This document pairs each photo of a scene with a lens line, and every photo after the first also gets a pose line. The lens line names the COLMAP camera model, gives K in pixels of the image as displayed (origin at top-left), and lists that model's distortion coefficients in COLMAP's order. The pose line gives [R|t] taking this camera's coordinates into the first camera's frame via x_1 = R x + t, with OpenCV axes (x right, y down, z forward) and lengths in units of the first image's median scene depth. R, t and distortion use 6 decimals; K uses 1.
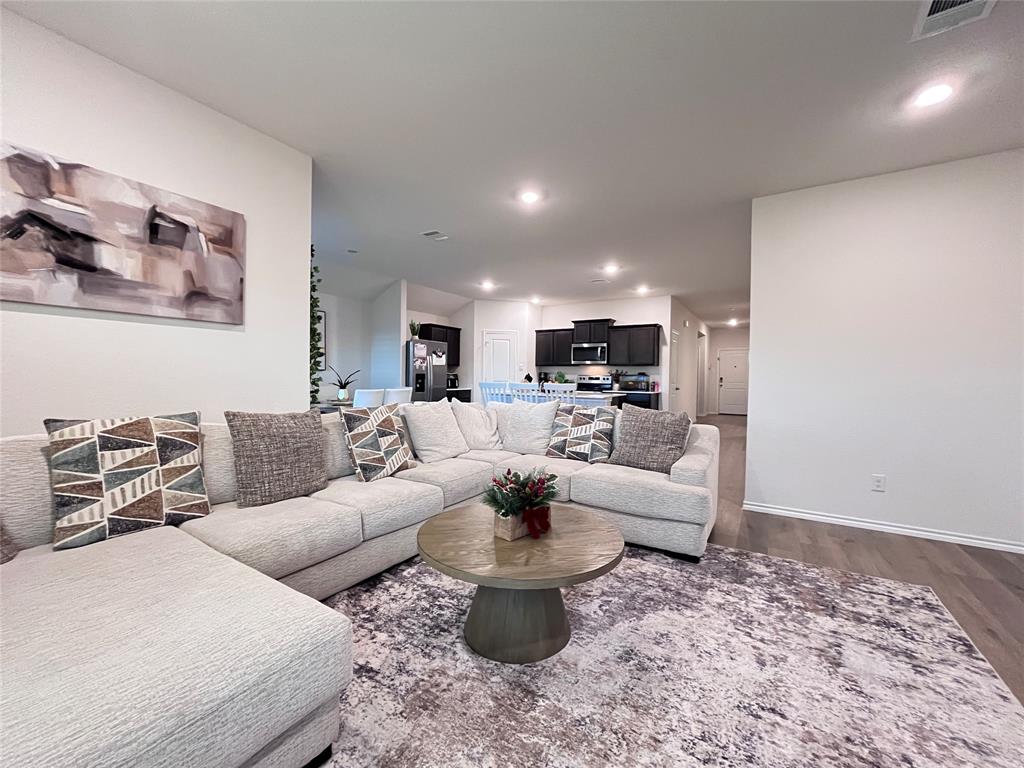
lens RADIAL K [[415.1, 0, 512.1], [0, 415.1, 382.9], [0, 0, 1]] dist [-0.002870, 0.000652]
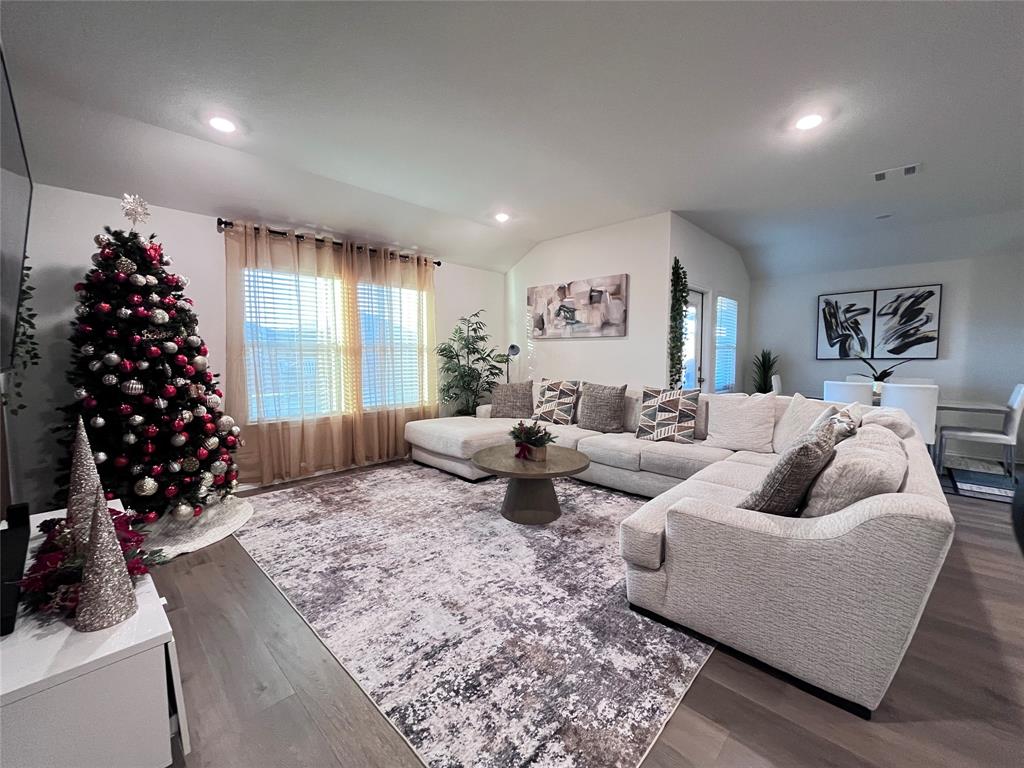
lens RADIAL K [[415.1, 0, 511.9], [0, 415.1, 383.5], [0, 0, 1]] dist [-0.002870, 0.000652]
pose [[-0.207624, 0.056870, -0.976554, 1.229068], [-0.021038, 0.997818, 0.062581, -0.038632], [0.977983, 0.033538, -0.205974, 0.917465]]
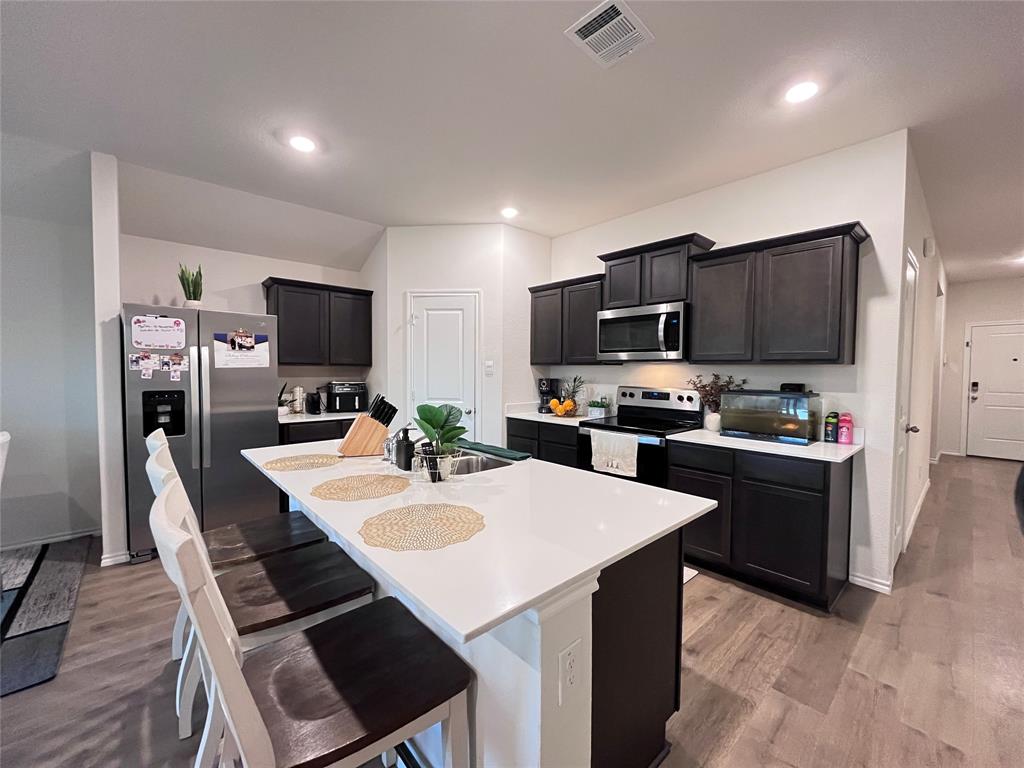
lens RADIAL K [[415.1, 0, 511.5], [0, 415.1, 385.5], [0, 0, 1]] dist [-0.002870, 0.000652]
pose [[0.958971, 0.005932, -0.283441, 0.595703], [0.000032, 0.999779, 0.021033, -0.097224], [0.283503, -0.020179, 0.958759, 1.935240]]
